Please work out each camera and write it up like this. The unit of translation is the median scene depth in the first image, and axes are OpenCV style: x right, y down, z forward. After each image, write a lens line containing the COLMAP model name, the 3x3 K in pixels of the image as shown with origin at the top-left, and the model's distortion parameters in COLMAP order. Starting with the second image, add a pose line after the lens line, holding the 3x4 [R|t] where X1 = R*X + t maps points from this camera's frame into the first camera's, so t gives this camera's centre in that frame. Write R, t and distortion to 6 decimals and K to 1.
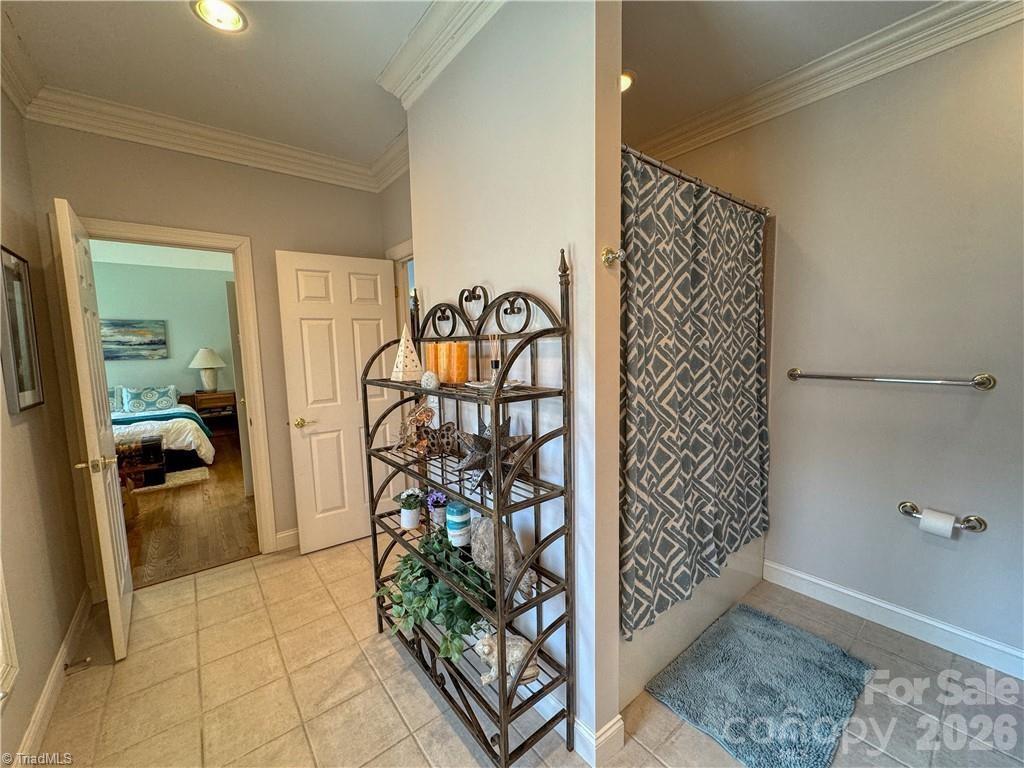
lens RADIAL K [[408.9, 0, 509.5], [0, 408.9, 378.3], [0, 0, 1]] dist [-0.002315, -0.000178]
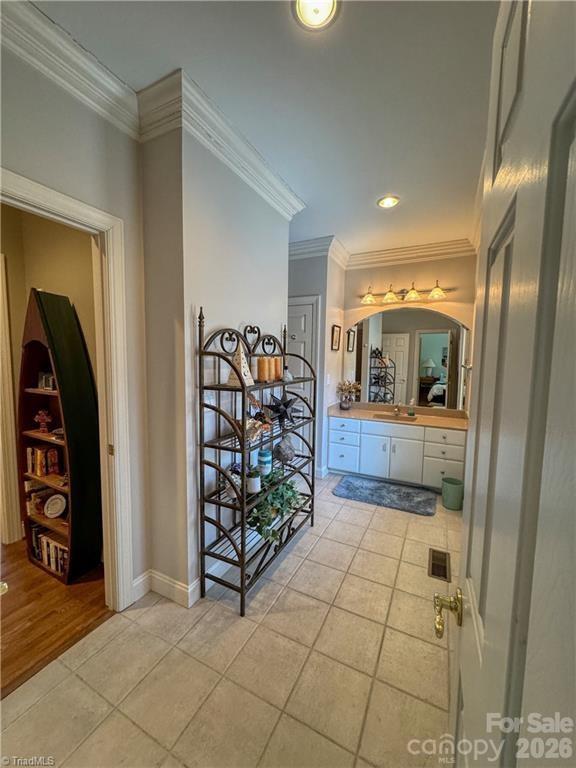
lens RADIAL K [[306.7, 0, 285.5], [0, 306.7, 385.3], [0, 0, 1]] dist [-0.002315, -0.000178]
pose [[-0.412312, -0.056076, 0.909315, -1.331487], [0.088948, 0.990858, 0.101436, -0.090788], [-0.906690, 0.122706, -0.403555, 1.413518]]
